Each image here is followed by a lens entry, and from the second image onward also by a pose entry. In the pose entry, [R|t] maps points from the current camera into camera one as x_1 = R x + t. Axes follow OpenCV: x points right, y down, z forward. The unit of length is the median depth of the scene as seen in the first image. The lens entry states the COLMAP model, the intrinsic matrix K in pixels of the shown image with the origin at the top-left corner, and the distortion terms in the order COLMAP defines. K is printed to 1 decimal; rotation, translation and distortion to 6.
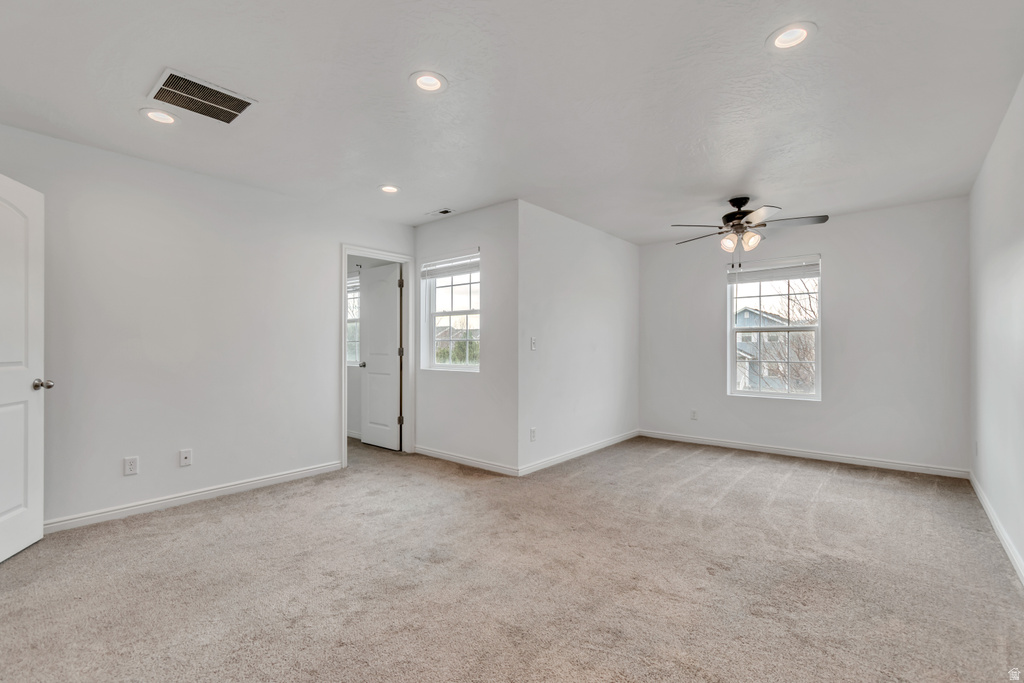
lens RADIAL K [[459.1, 0, 514.0], [0, 459.1, 344.6], [0, 0, 1]] dist [0.000587, -0.000006]
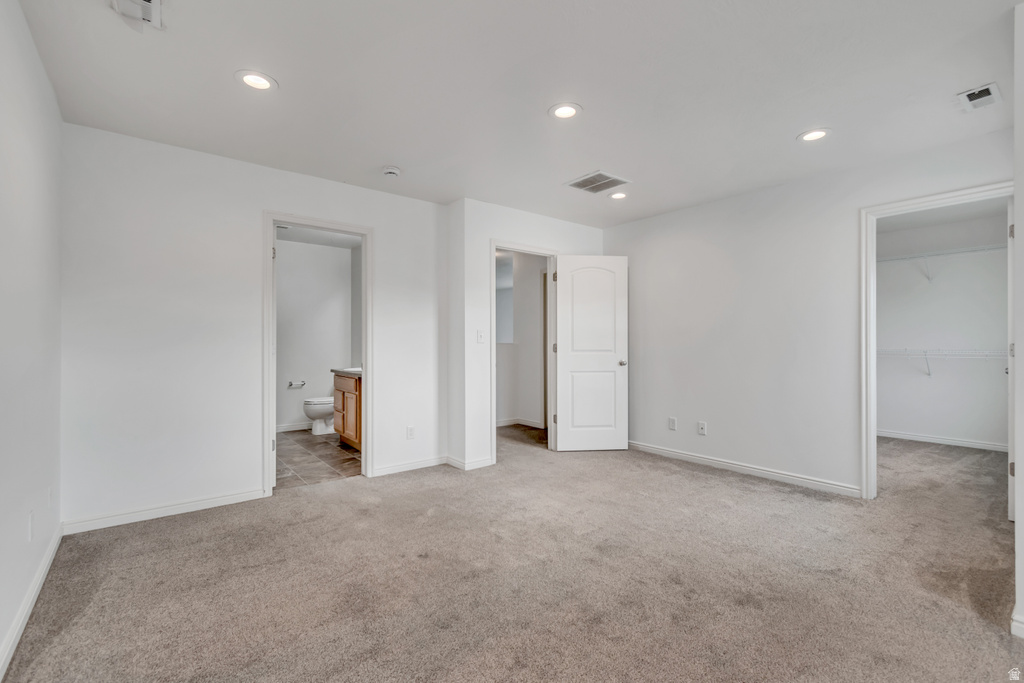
lens RADIAL K [[459.1, 0, 516.5], [0, 459.1, 343.0], [0, 0, 1]] dist [0.000587, -0.000006]
pose [[-0.195826, 0.001682, -0.980637, 0.700422], [0.005136, 0.999987, 0.000690, 0.003838], [0.980625, -0.004901, -0.195832, 0.803484]]
